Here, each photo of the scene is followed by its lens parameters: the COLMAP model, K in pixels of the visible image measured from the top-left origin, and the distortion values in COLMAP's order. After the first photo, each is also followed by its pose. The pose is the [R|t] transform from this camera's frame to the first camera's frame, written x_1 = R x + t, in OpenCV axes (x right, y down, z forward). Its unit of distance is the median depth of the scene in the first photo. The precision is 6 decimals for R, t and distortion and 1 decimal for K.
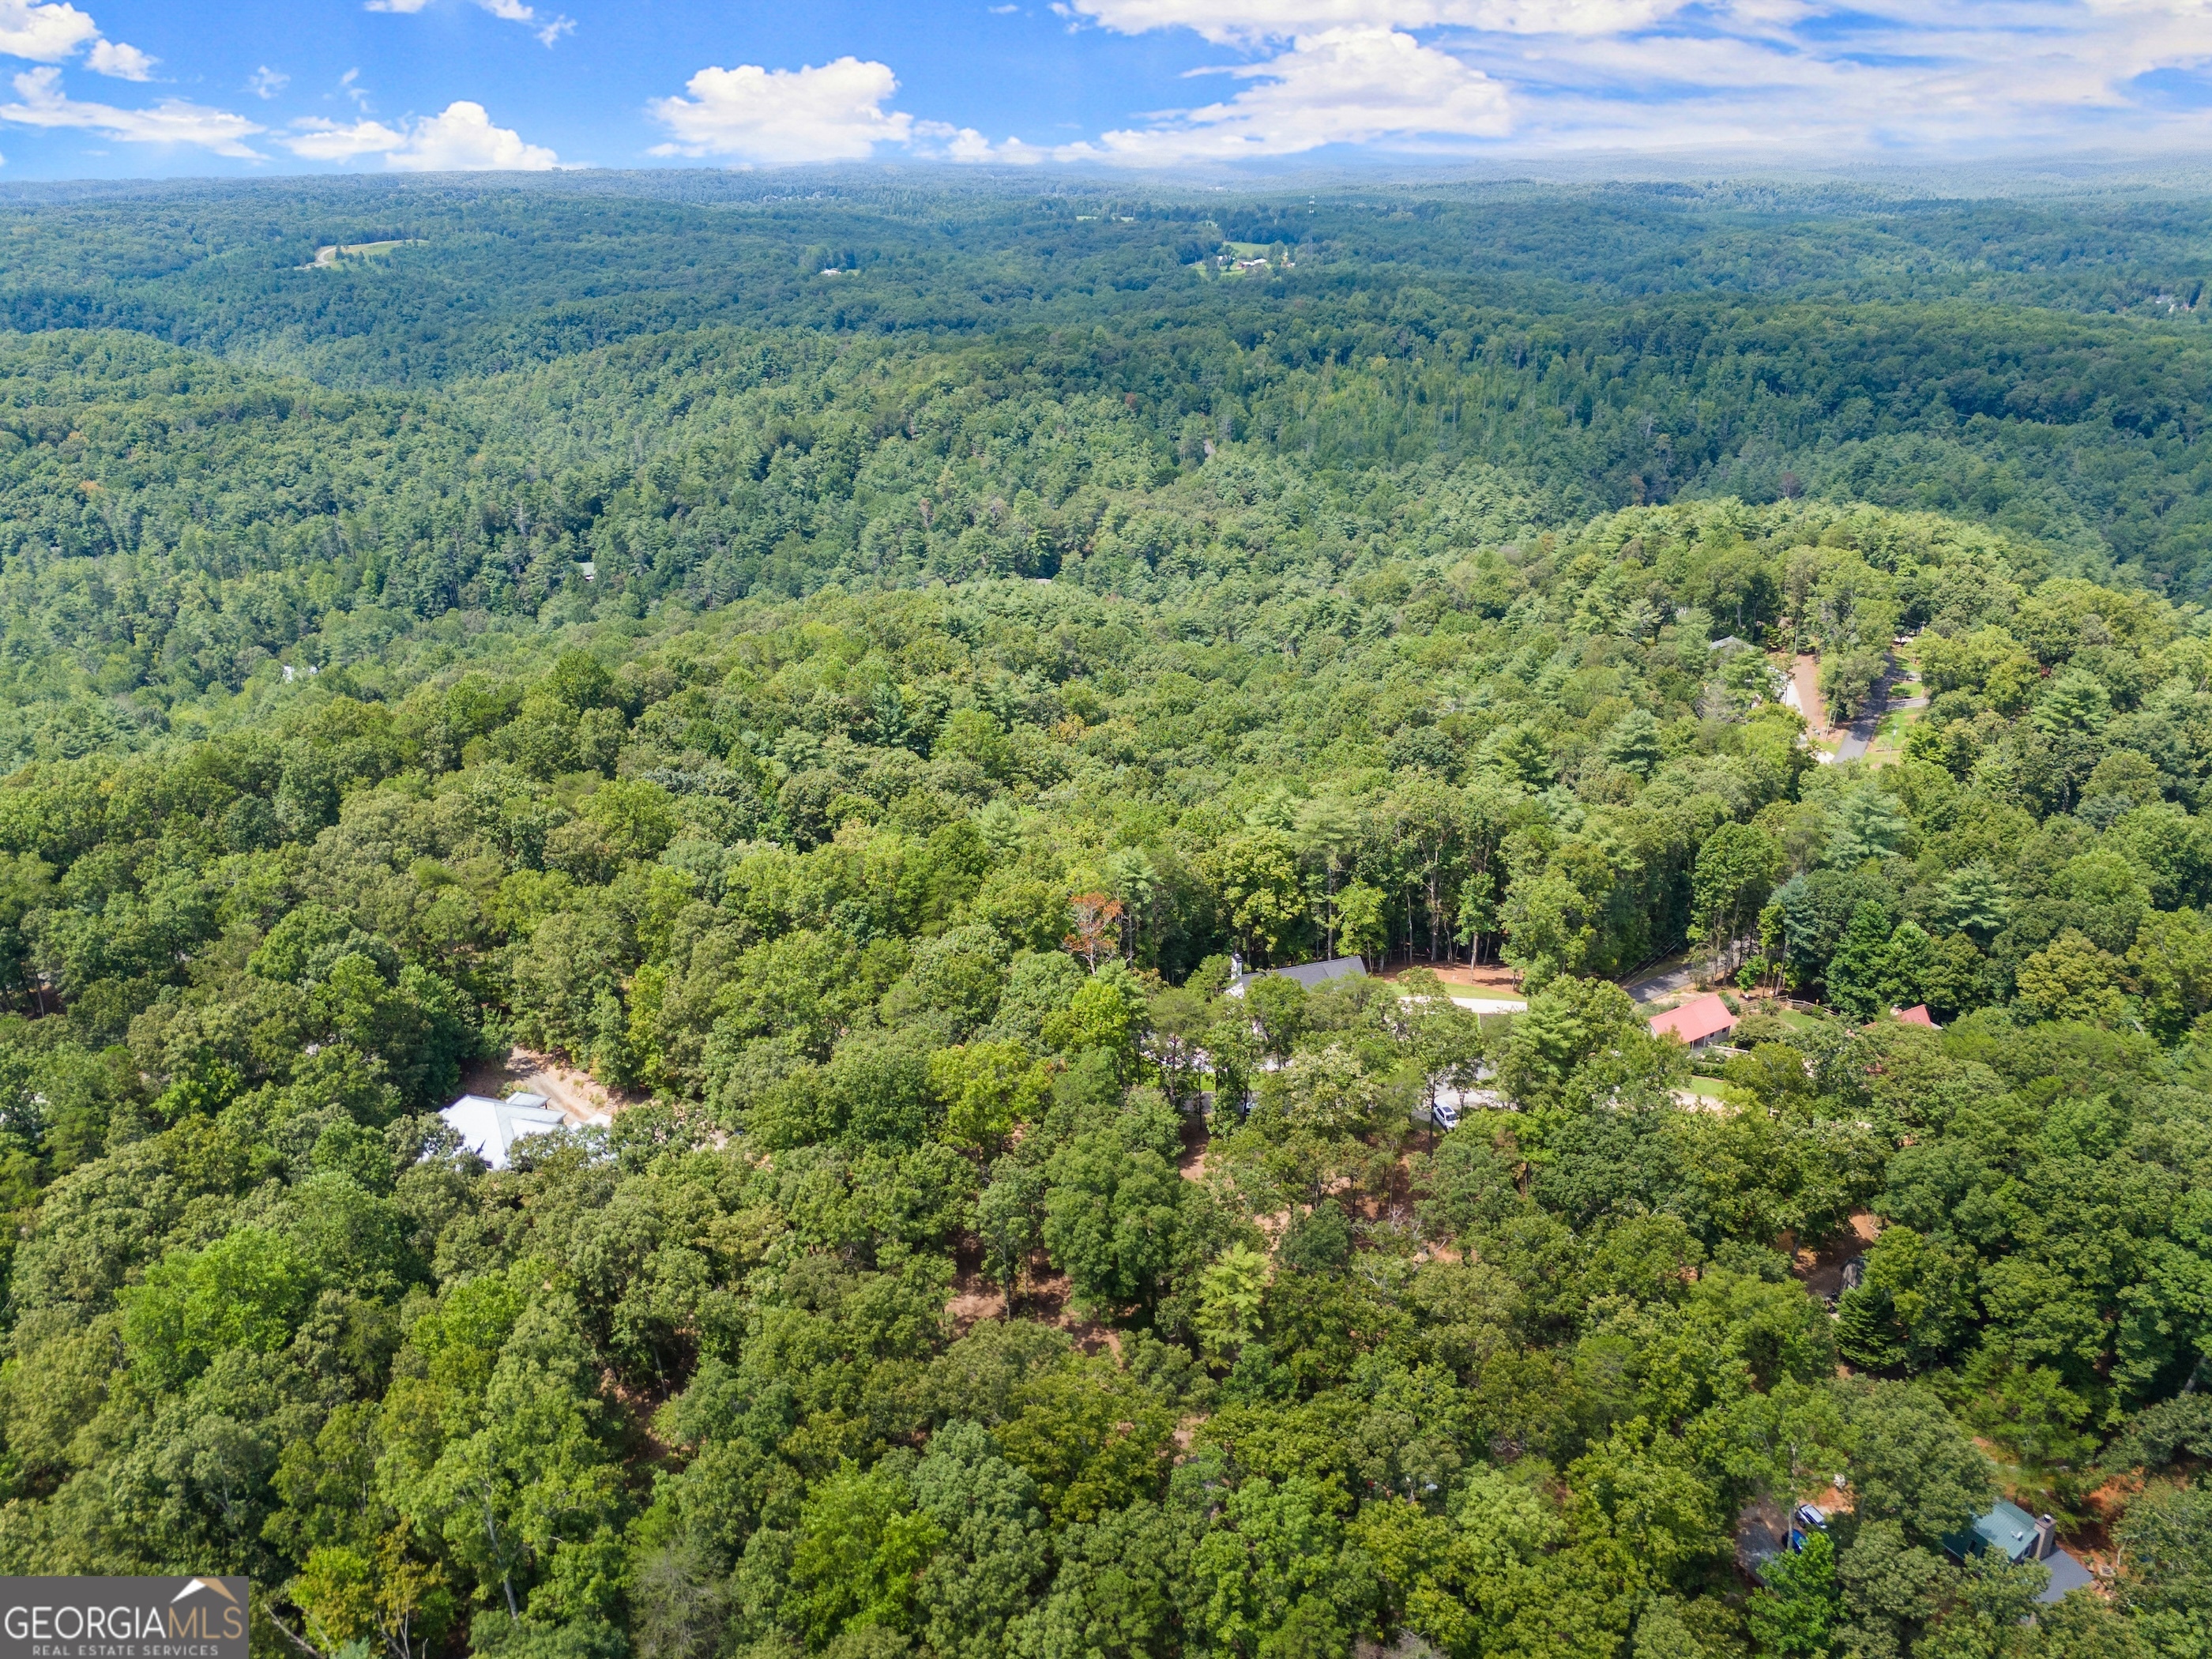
lens RADIAL K [[1596.4, 0, 1106.0], [0, 1596.4, 829.5], [0, 0, 1]] dist [0.053264, -0.042523]
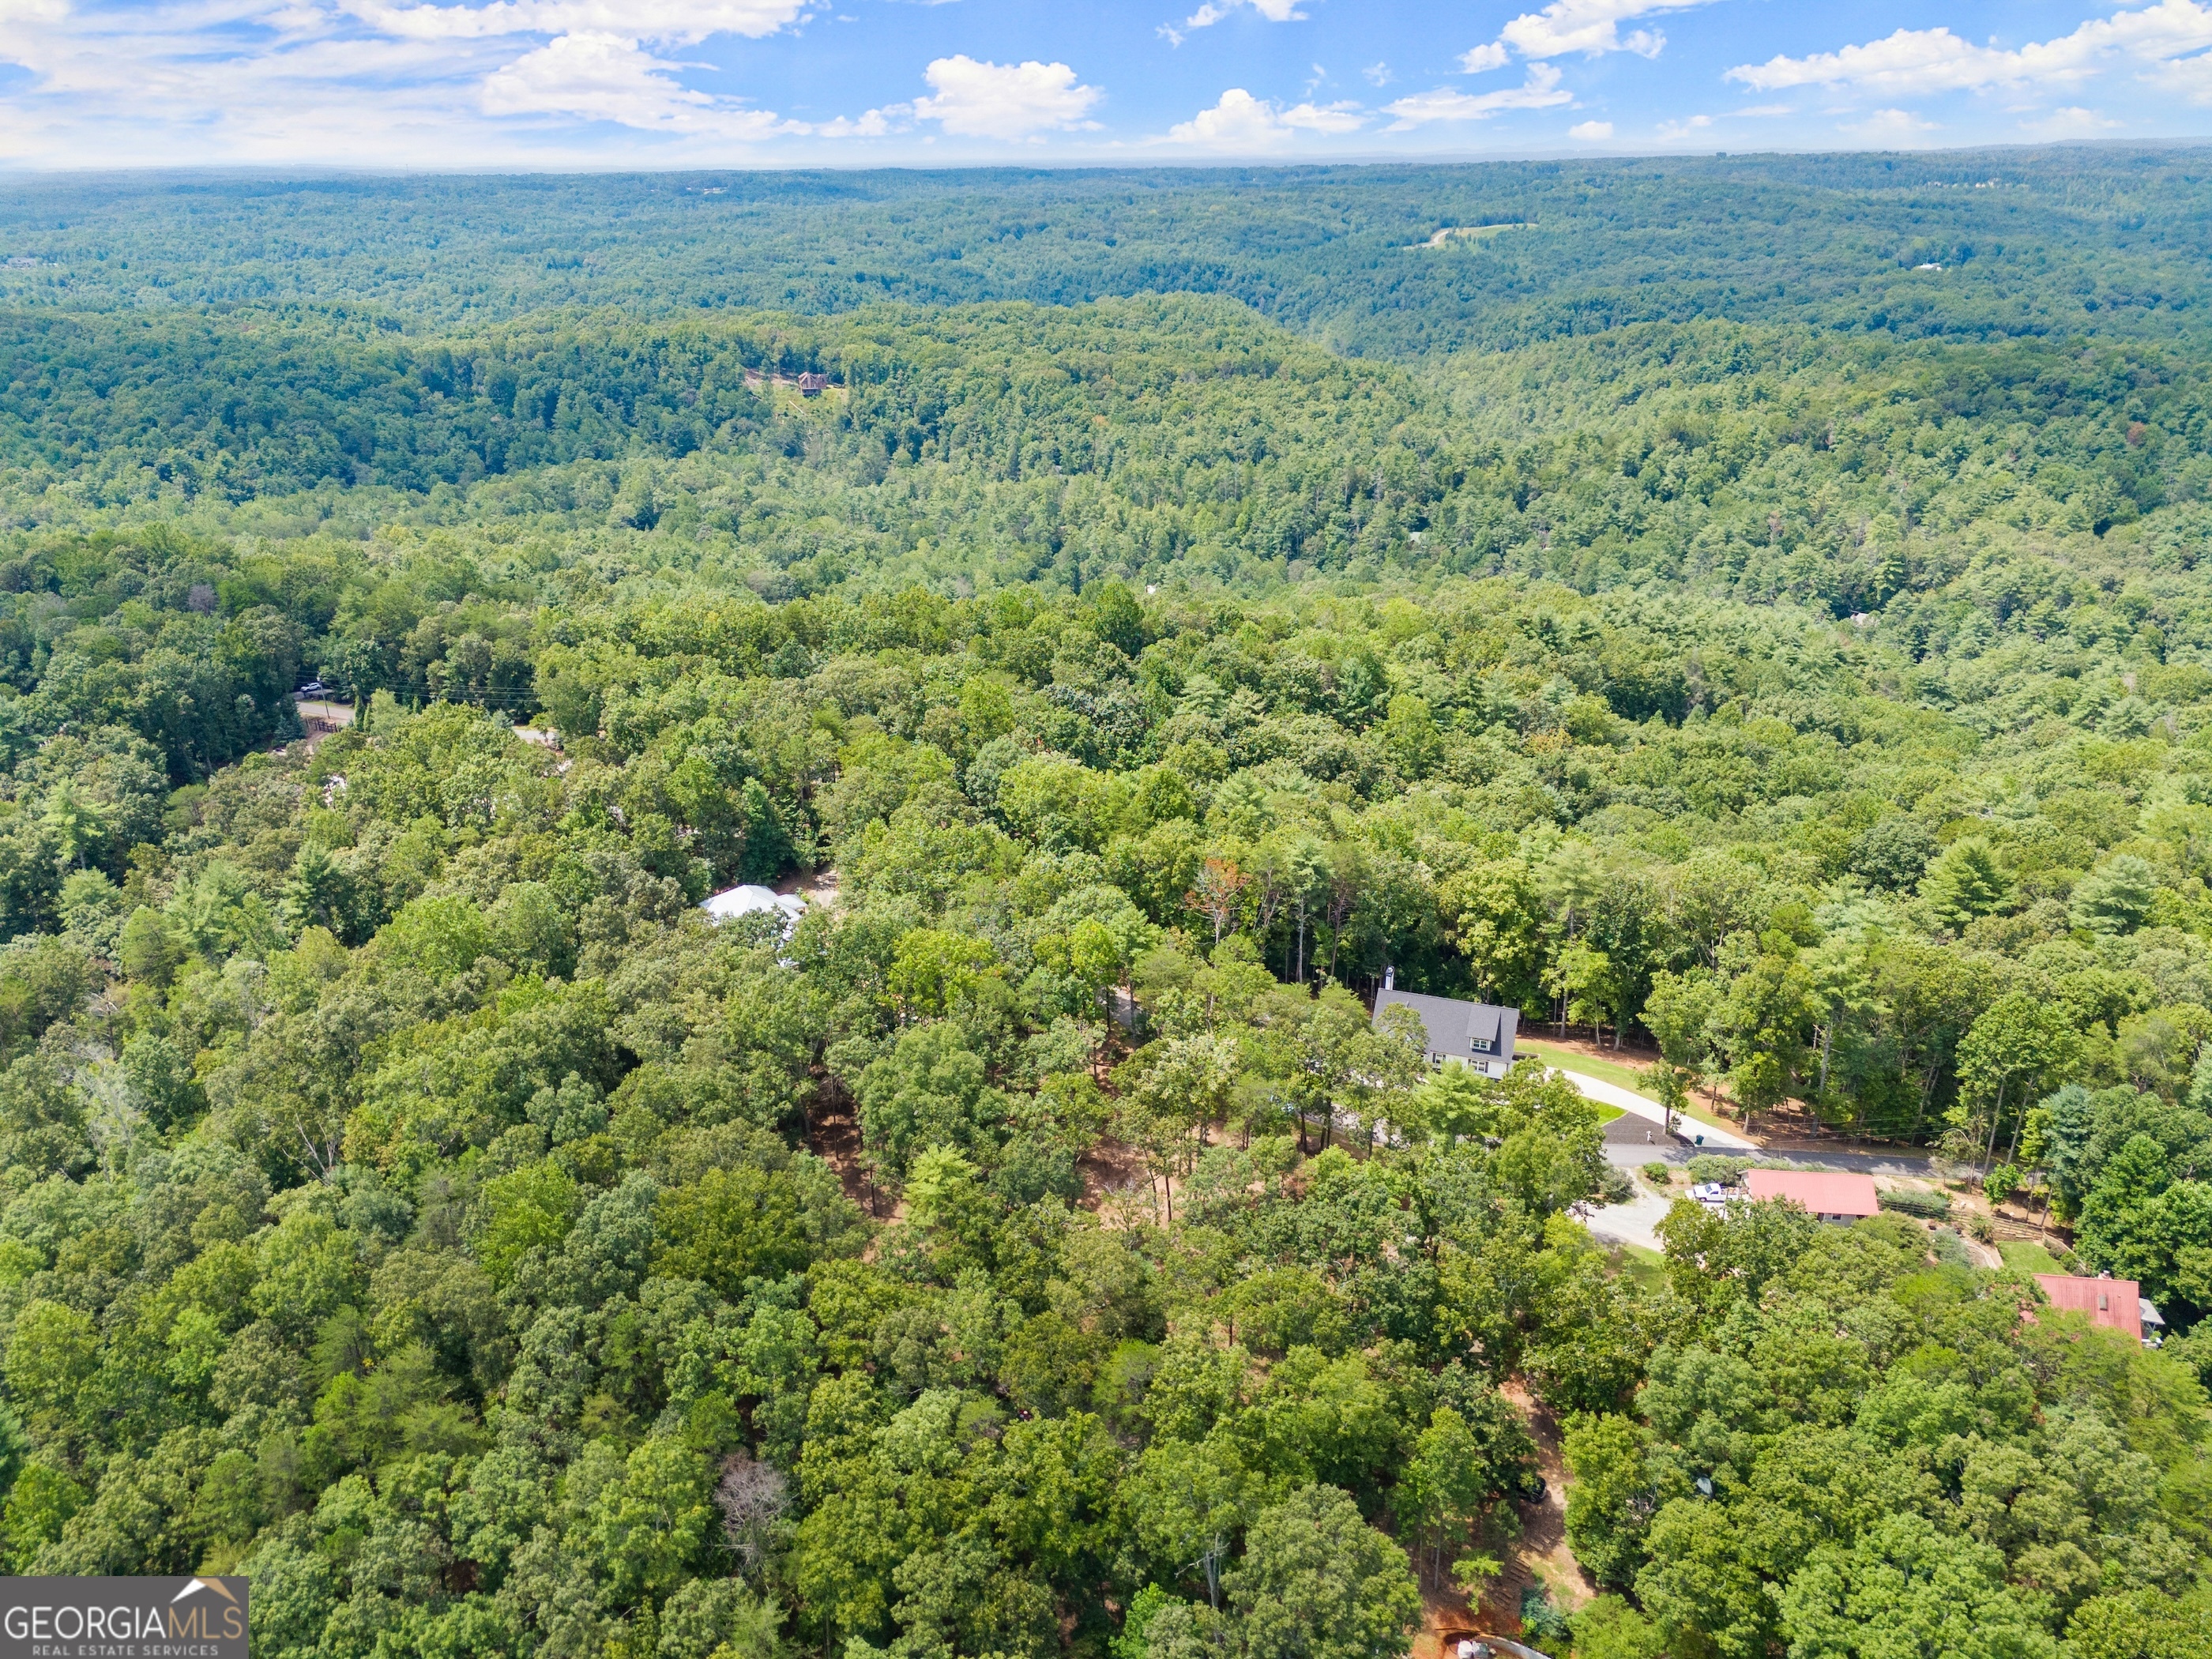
lens RADIAL K [[1596.4, 0, 1106.0], [0, 1596.4, 829.5], [0, 0, 1]] dist [0.053264, -0.042523]
pose [[0.799904, 0.239063, -0.550457, 0.113851], [-0.235047, 0.968755, 0.079168, -0.009945], [0.552184, 0.066057, 0.831101, 0.021783]]
